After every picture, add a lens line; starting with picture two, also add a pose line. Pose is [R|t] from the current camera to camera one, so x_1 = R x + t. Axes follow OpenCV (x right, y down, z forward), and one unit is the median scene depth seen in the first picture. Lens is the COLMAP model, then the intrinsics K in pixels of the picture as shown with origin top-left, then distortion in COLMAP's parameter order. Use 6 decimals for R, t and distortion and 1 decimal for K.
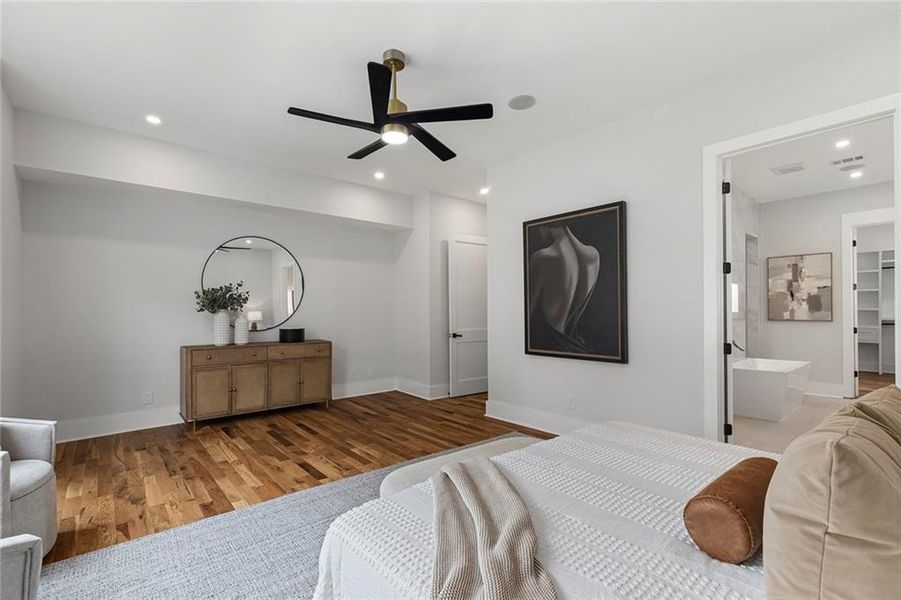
lens RADIAL K [[403.8, 0, 449.2], [0, 403.8, 307.0], [0, 0, 1]] dist [0.007022, -0.000403]
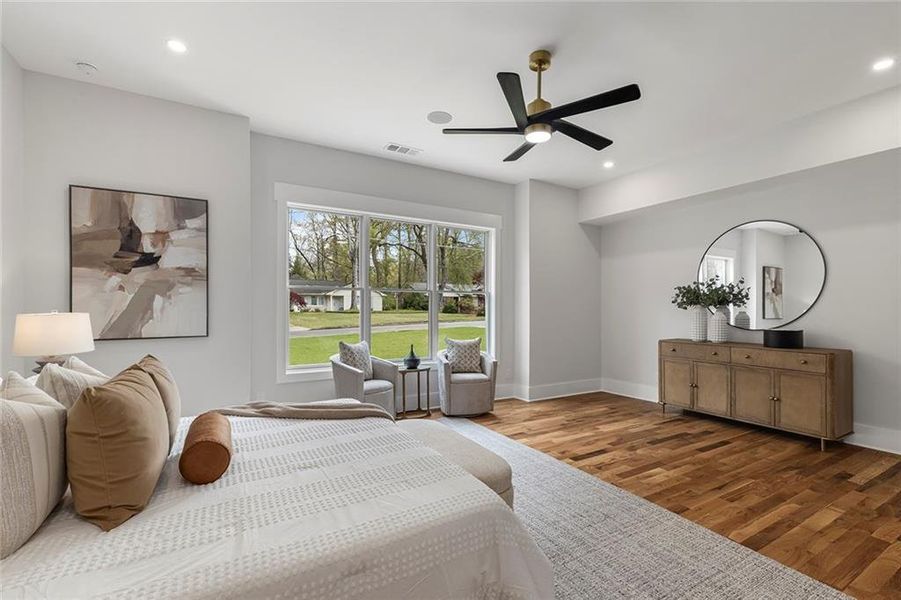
lens RADIAL K [[403.8, 0, 457.0], [0, 403.8, 299.2], [0, 0, 1]] dist [0.007022, -0.000403]
pose [[-0.149279, -0.017856, -0.988634, 0.644963], [0.004198, 0.999816, -0.018692, 0.008822], [0.988786, -0.006940, -0.149177, 0.675259]]
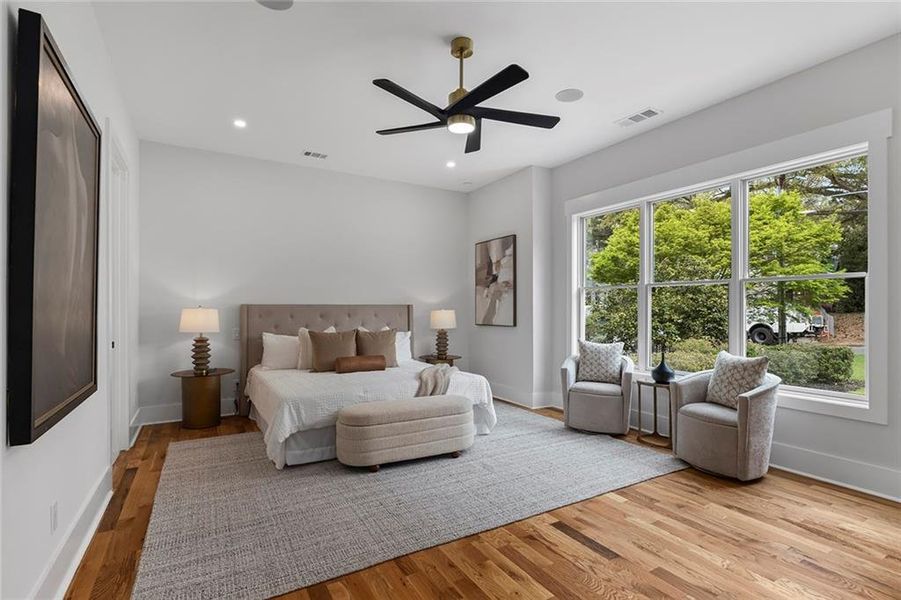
lens RADIAL K [[438.2, 0, 454.9], [0, 438.2, 304.8], [0, 0, 1]] dist [0.000866, 0.000002]
pose [[-0.987991, 0.010015, 0.154189, -0.203225], [0.008557, 0.999912, -0.010114, 0.014151], [-0.154277, -0.008673, -0.987990, 1.461330]]
